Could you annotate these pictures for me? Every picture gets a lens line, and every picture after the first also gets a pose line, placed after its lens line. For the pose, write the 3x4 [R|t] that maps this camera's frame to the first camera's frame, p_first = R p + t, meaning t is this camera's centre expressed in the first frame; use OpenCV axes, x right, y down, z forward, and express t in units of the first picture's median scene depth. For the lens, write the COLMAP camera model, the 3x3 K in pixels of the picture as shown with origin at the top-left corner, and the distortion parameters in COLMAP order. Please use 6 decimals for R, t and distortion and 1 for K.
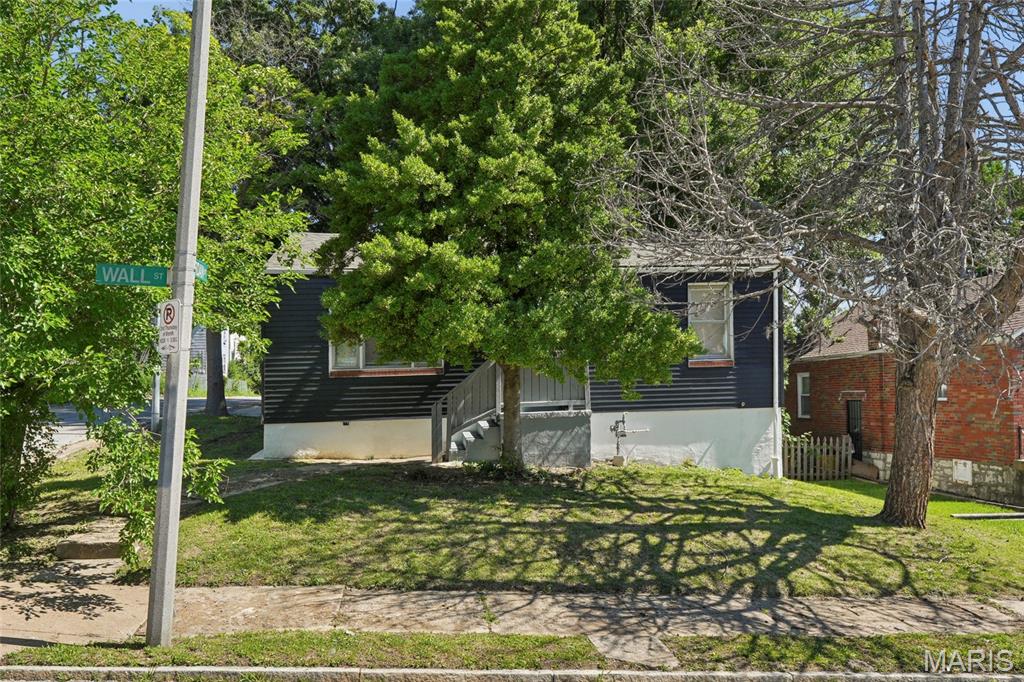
lens RADIAL K [[488.8, 0, 513.0], [0, 488.8, 301.8], [0, 0, 1]] dist [0.002492, -0.000638]
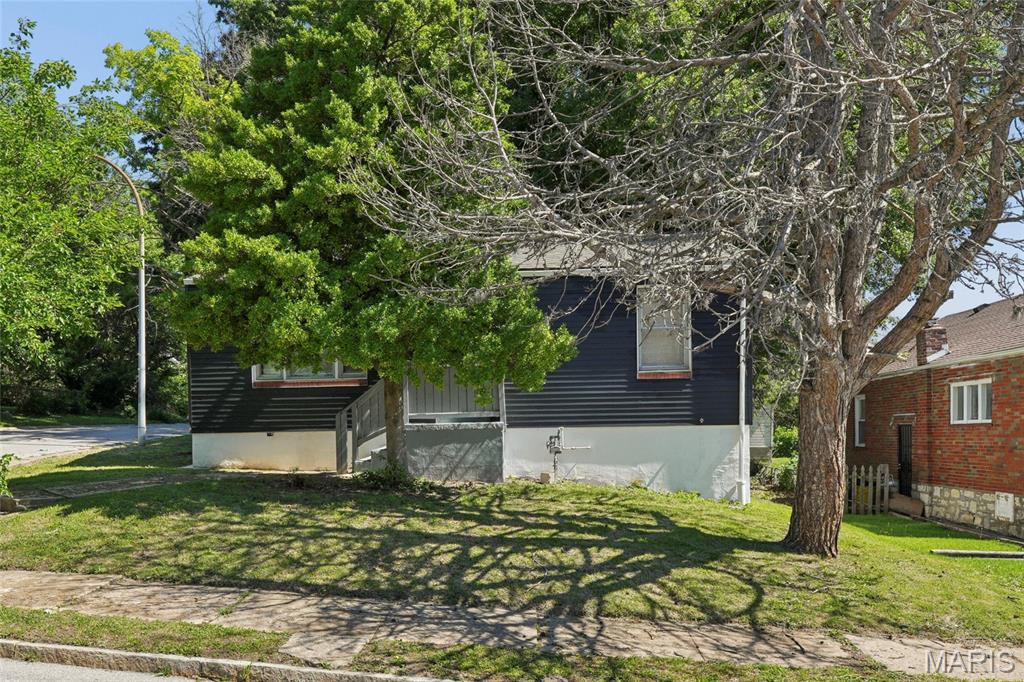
lens RADIAL K [[519.9, 0, 512.3], [0, 519.9, 342.6], [0, 0, 1]] dist [0.001219, -0.001902]
pose [[0.990887, -0.010552, -0.134282, 0.445438], [0.015143, 0.999334, 0.033215, 0.054423], [0.133842, -0.034946, 0.990386, 0.043527]]
